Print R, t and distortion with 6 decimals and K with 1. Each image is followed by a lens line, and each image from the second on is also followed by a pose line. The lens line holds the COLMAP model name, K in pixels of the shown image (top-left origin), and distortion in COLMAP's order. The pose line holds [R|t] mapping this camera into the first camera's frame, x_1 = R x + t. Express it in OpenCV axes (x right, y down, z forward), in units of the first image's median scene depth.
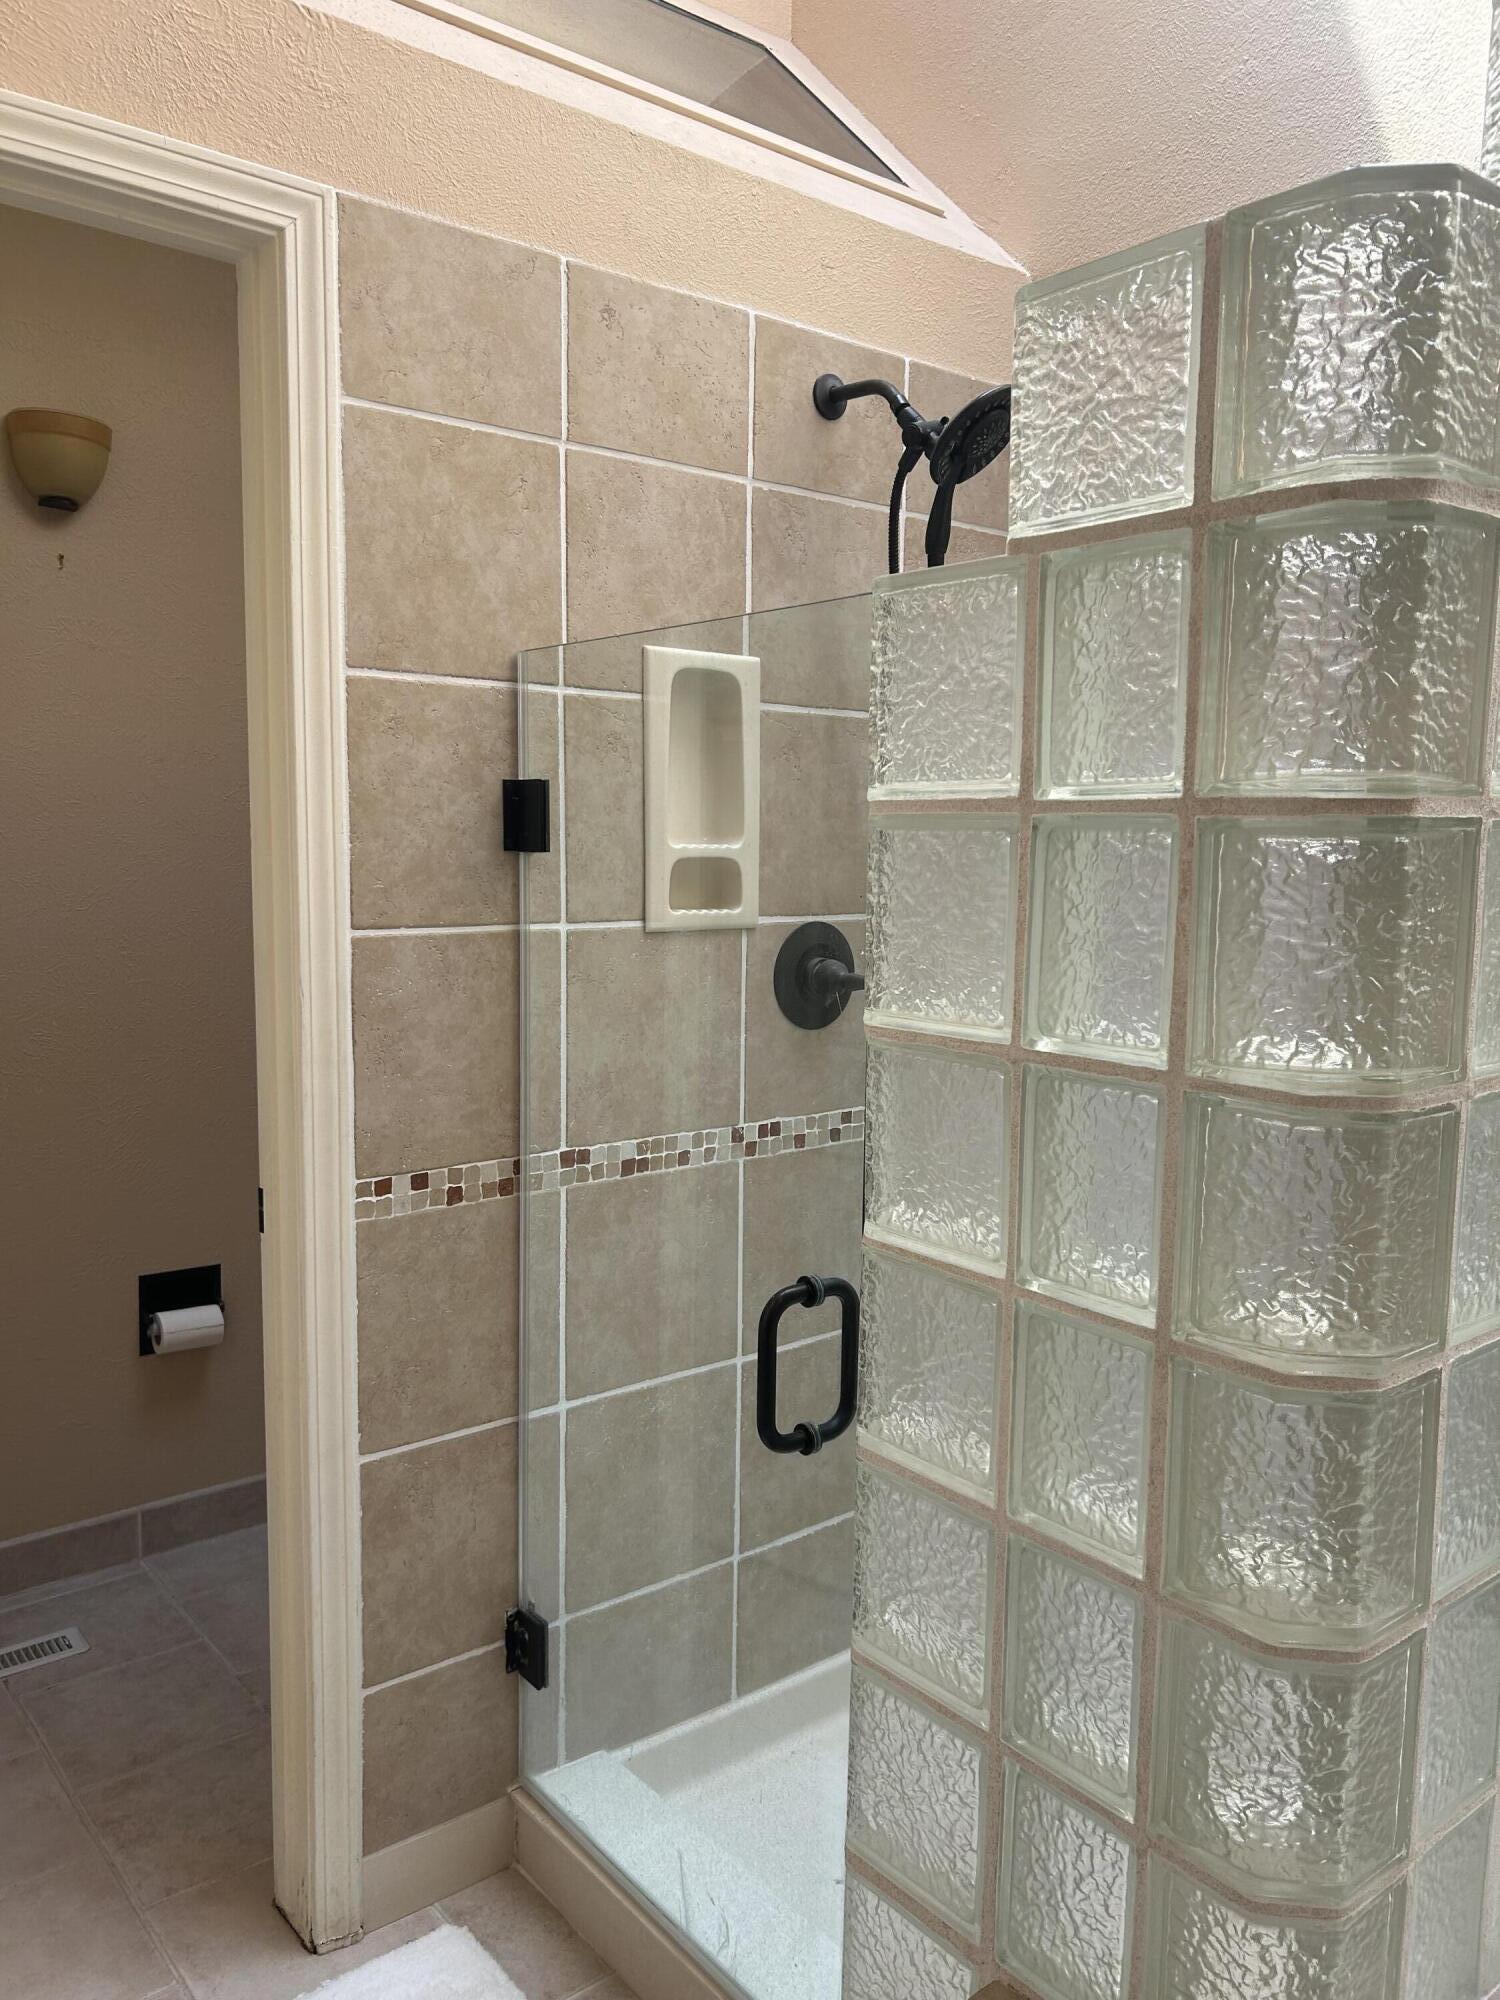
lens RADIAL K [[1505.4, 0, 729.3], [0, 1505.4, 997.8], [0, 0, 1]] dist [0.054450, -0.060468]
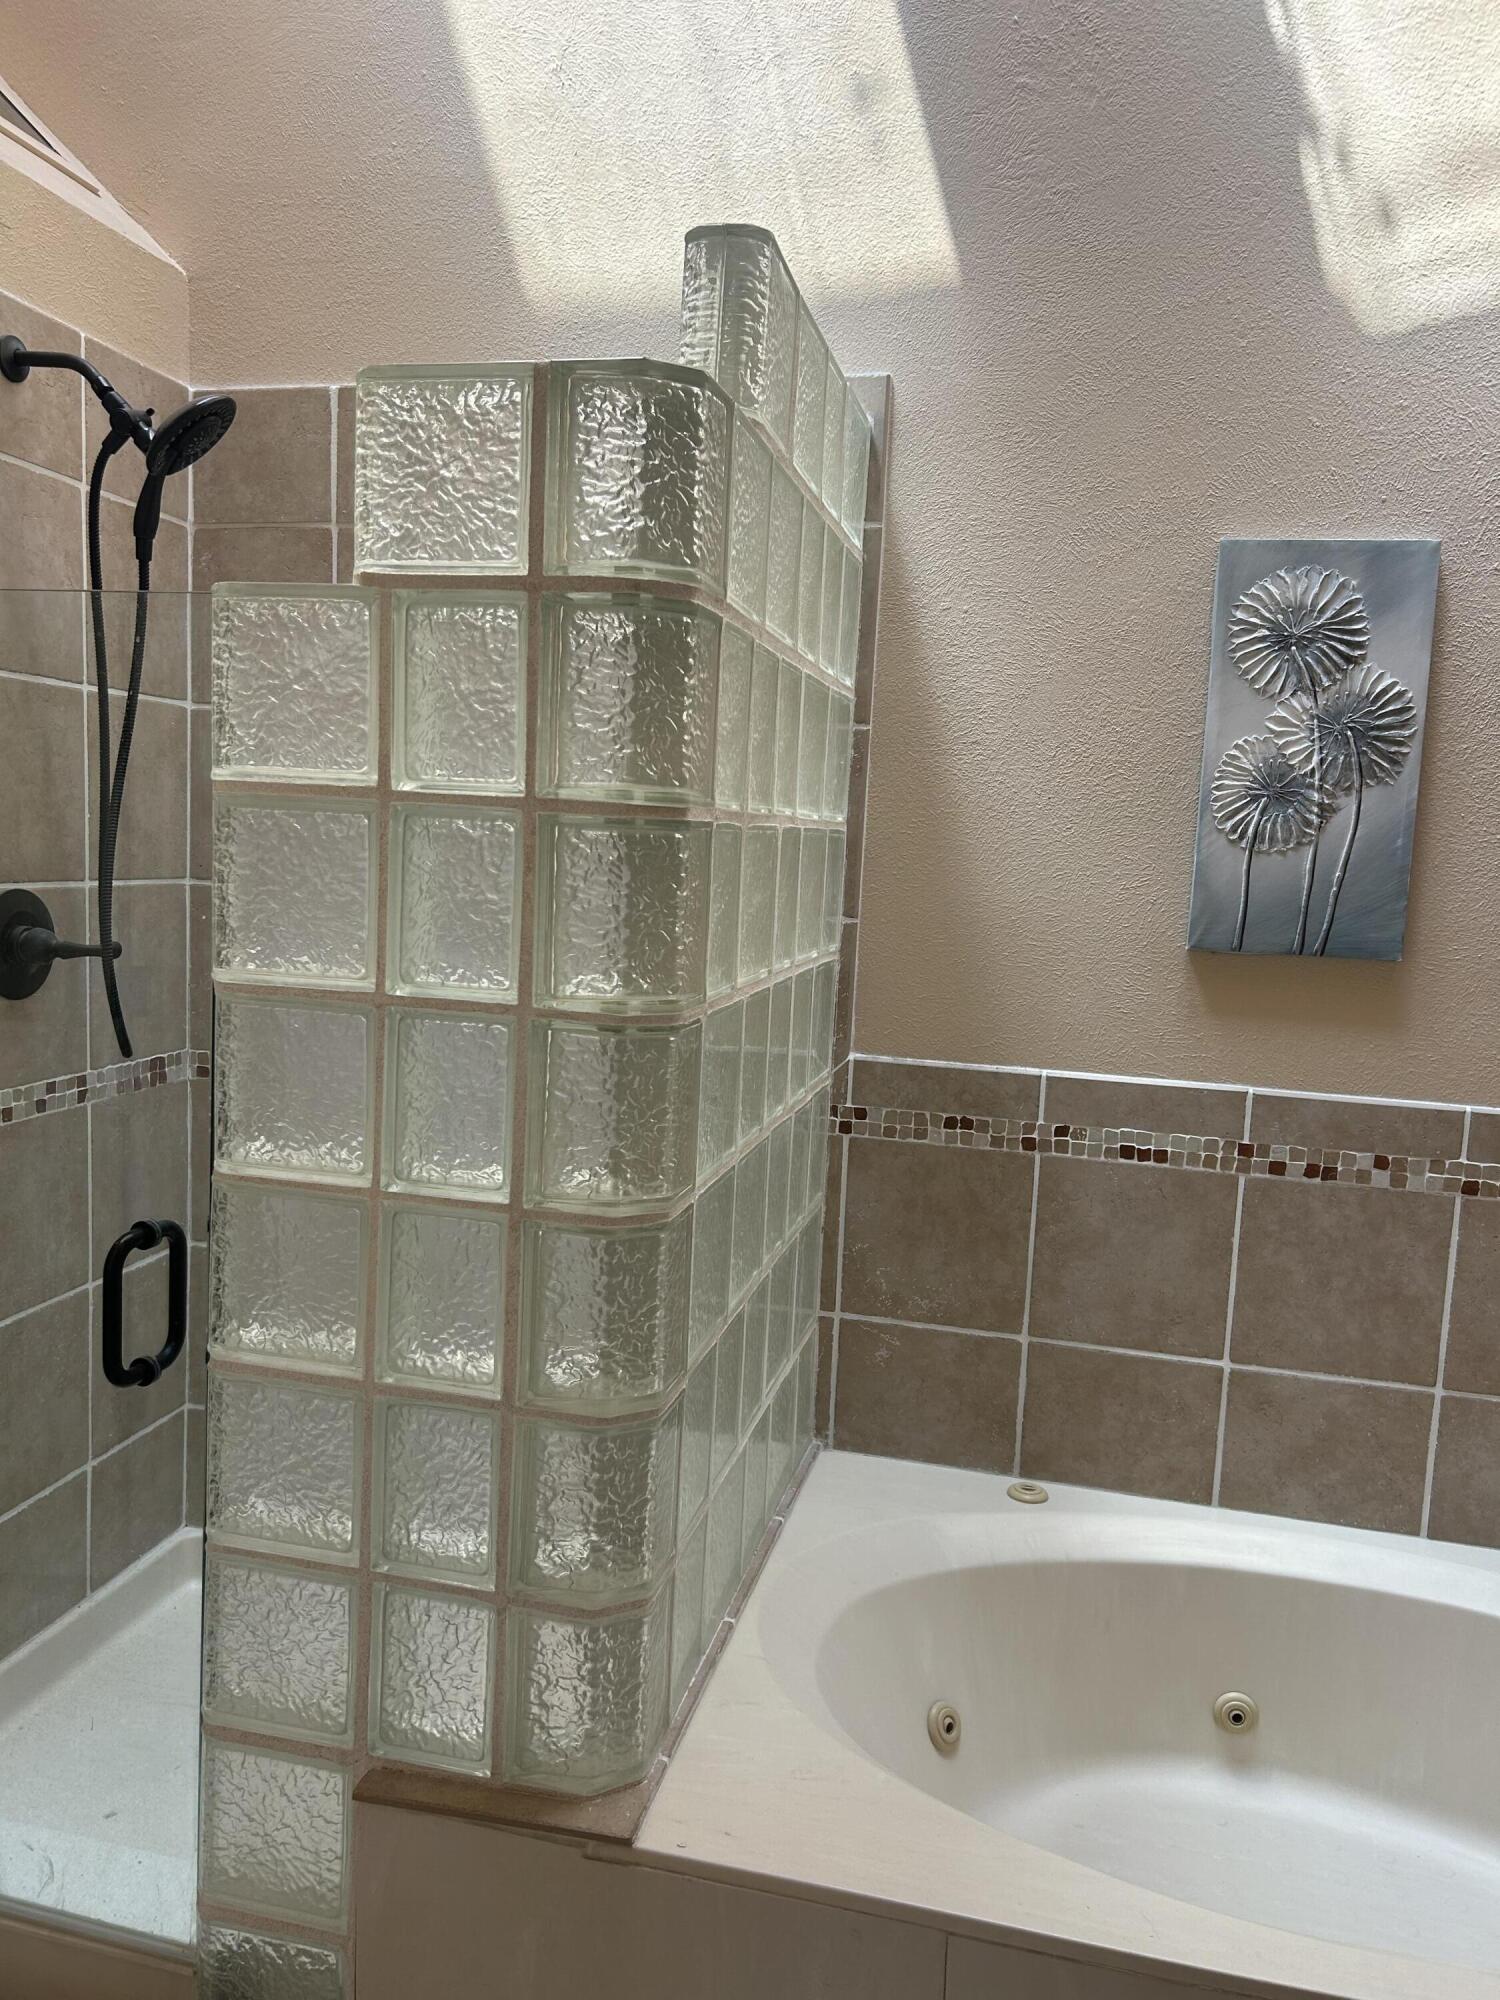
lens RADIAL K [[1505.4, 0, 747.7], [0, 1505.4, 997.4], [0, 0, 1]] dist [0.054450, -0.060468]
pose [[0.788392, -0.037541, 0.614027, -0.326976], [0.027414, 0.999289, 0.025896, 0.012333], [-0.614562, -0.003583, 0.788860, -0.140203]]
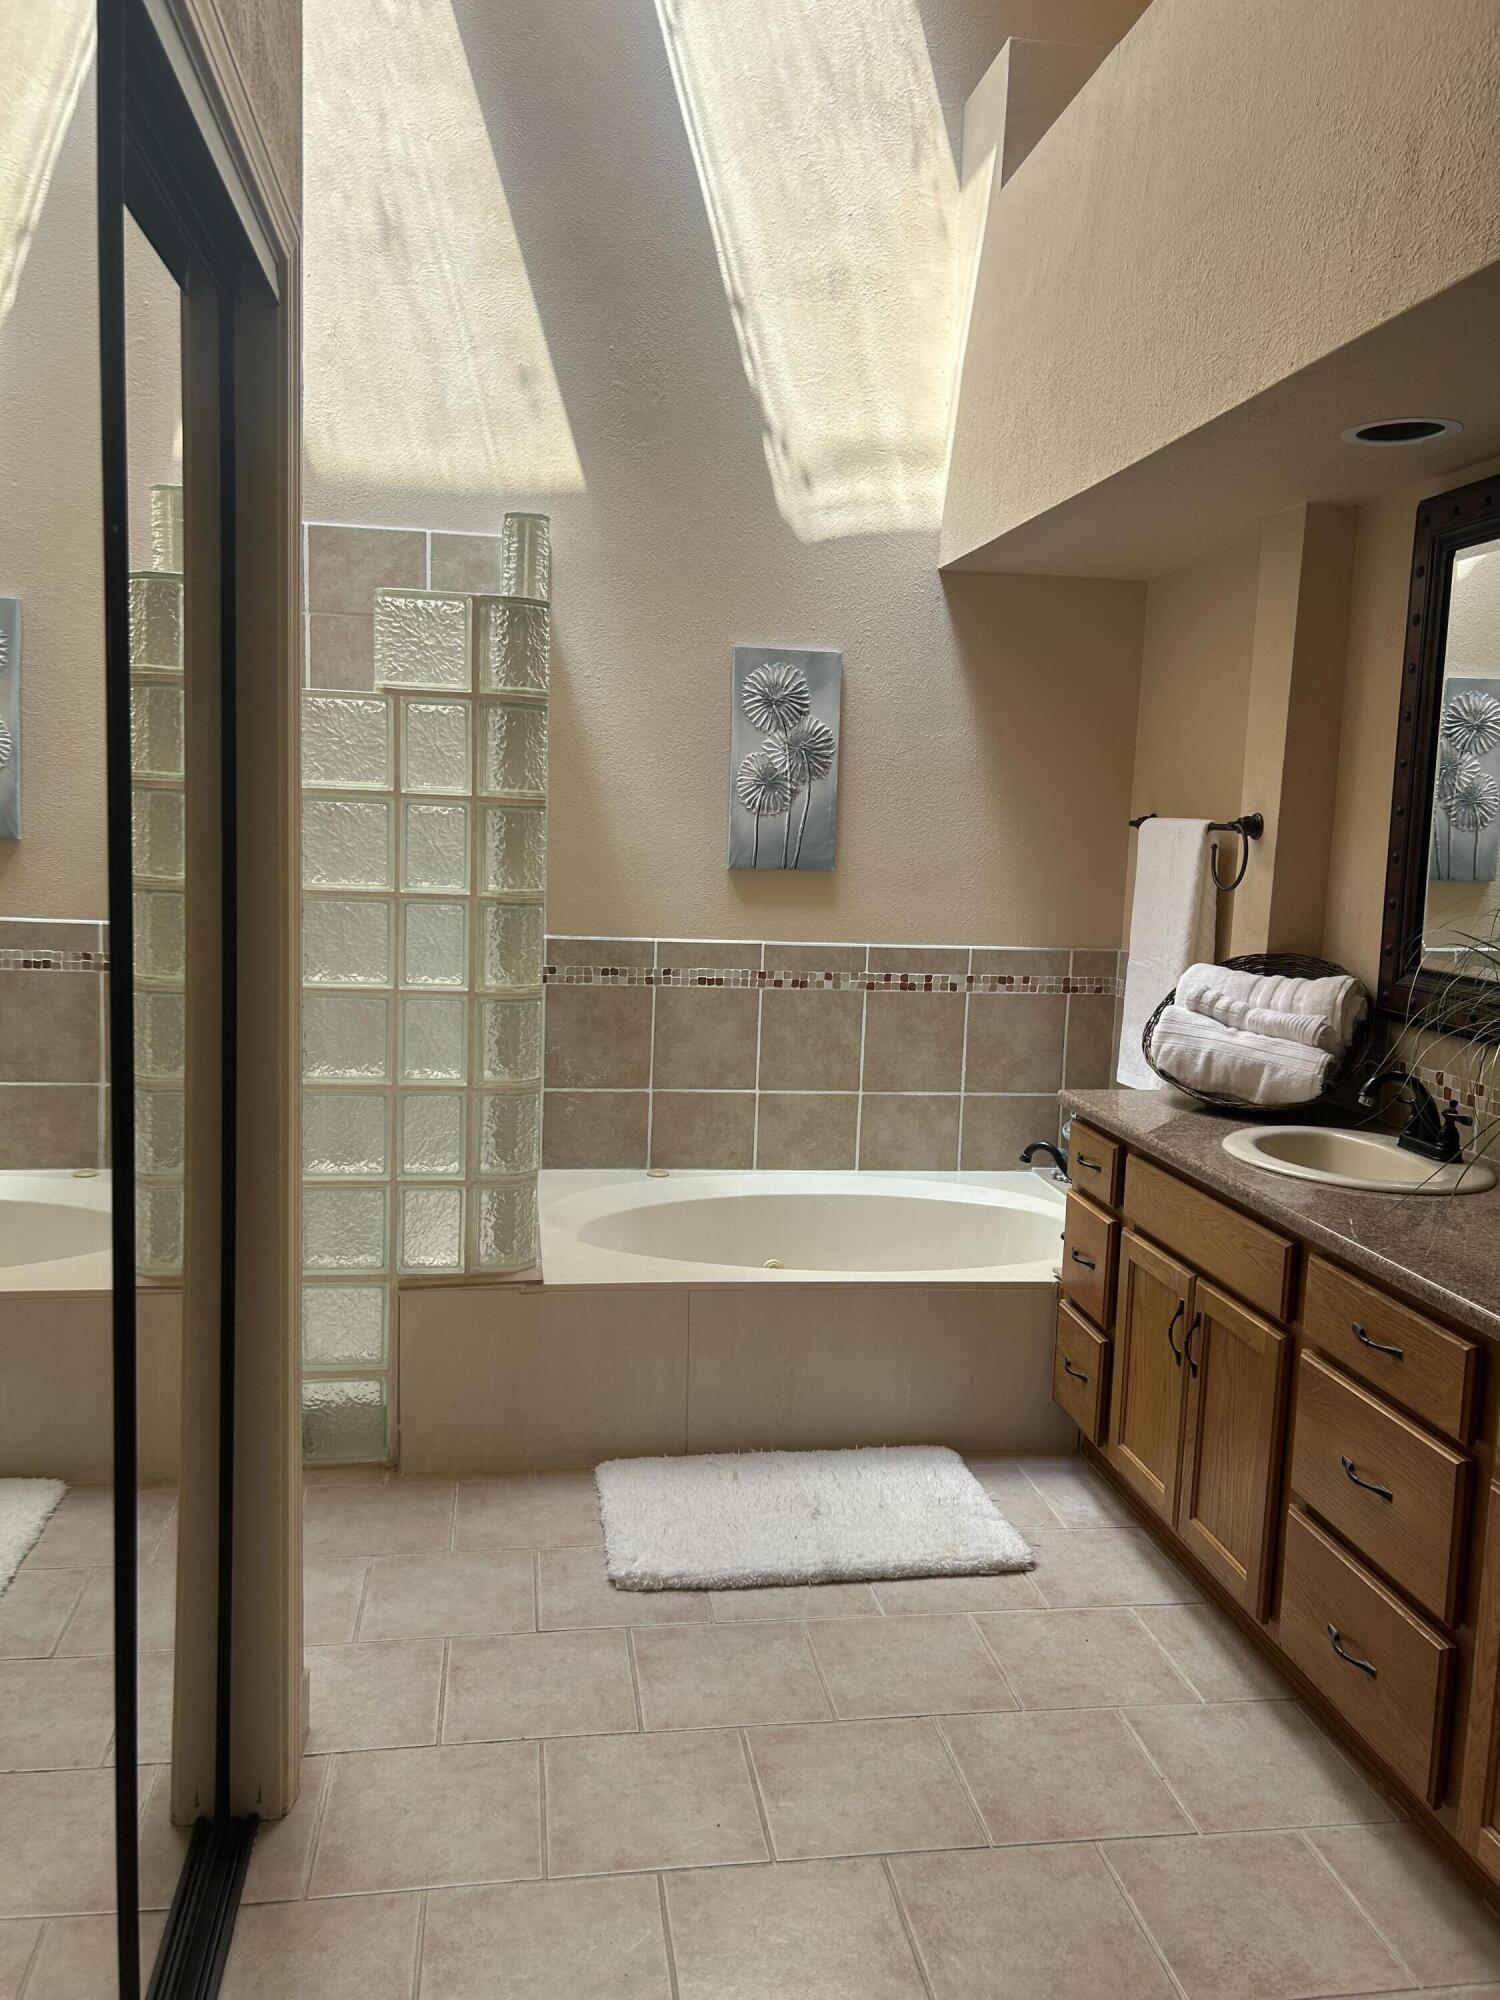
lens RADIAL K [[1505.4, 0, 746.1], [0, 1505.4, 990.8], [0, 0, 1]] dist [0.054450, -0.060468]
pose [[0.498029, -0.092462, 0.862217, -1.701079], [0.065039, 0.995481, 0.069185, 0.059594], [-0.864718, 0.021622, 0.501793, -0.745311]]
